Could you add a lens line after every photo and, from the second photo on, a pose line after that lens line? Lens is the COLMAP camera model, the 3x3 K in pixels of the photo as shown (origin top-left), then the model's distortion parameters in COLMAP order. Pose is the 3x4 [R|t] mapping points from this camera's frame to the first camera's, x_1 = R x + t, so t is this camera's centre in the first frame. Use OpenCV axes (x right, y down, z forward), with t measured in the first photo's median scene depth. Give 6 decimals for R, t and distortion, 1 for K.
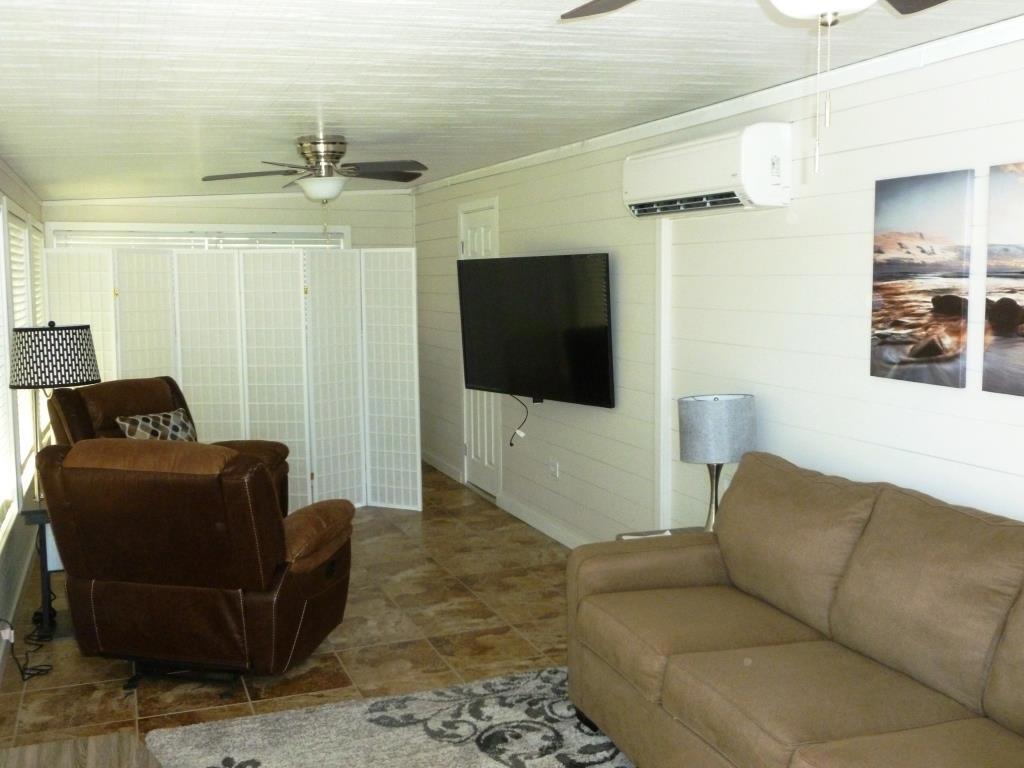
lens RADIAL K [[1014.5, 0, 512.0], [0, 1014.5, 384.0], [0, 0, 1]] dist [-0.004561, 0.014554]
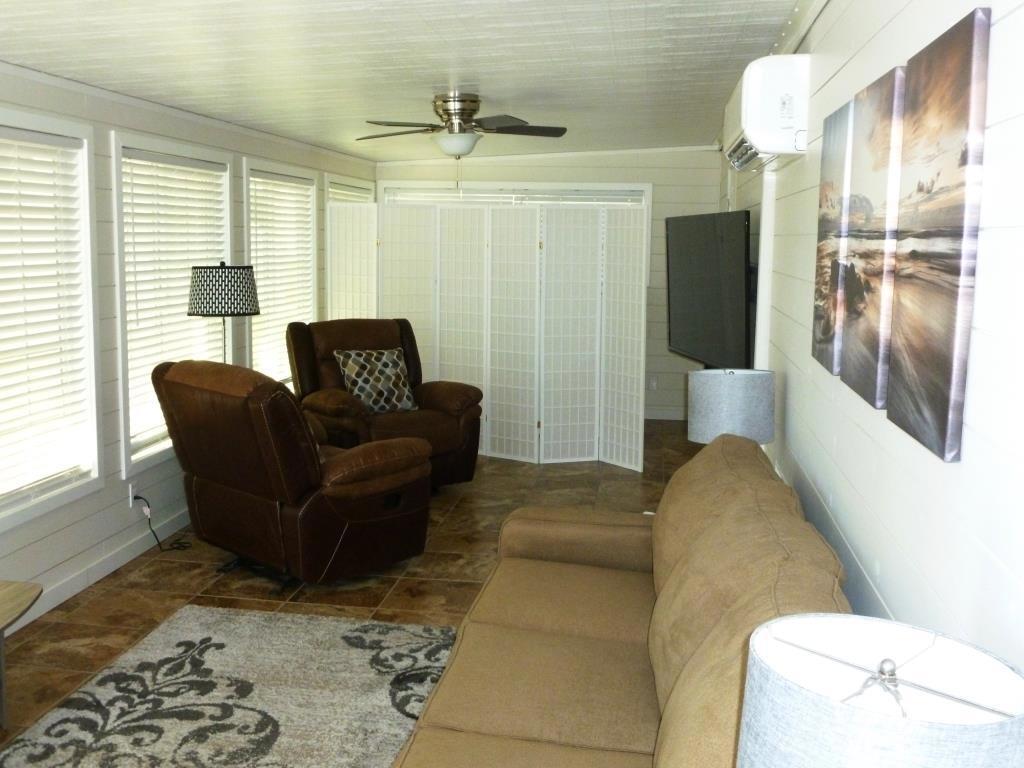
lens RADIAL K [[1014.5, 0, 512.0], [0, 1014.5, 384.0], [0, 0, 1]] dist [-0.004561, 0.014554]
pose [[0.870037, 0.092724, -0.484188, 0.392379], [-0.075155, 0.995620, 0.055620, -0.009112], [0.487224, -0.012003, 0.873194, 0.108468]]
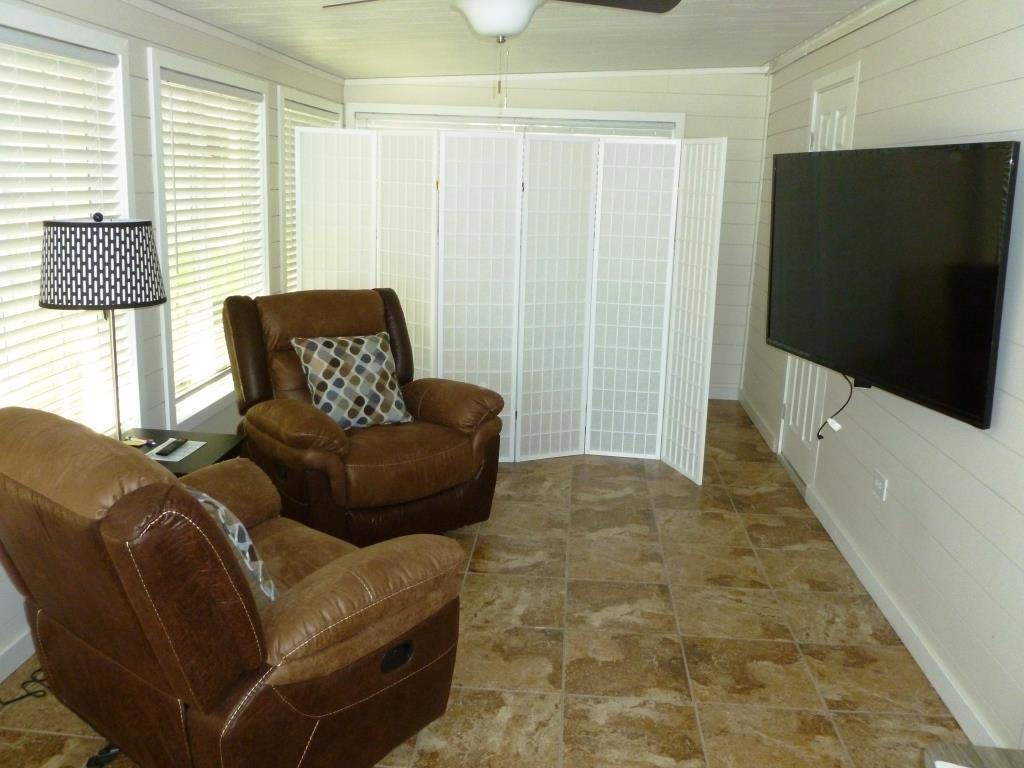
lens RADIAL K [[881.7, 0, 506.5], [0, 881.7, 379.6], [0, 0, 1]] dist [-0.021608, 0.019204]
pose [[0.896536, 0.136174, -0.421522, 0.069079], [-0.086464, 0.987069, 0.134975, -0.049664], [0.434451, -0.084564, 0.896717, 0.507543]]
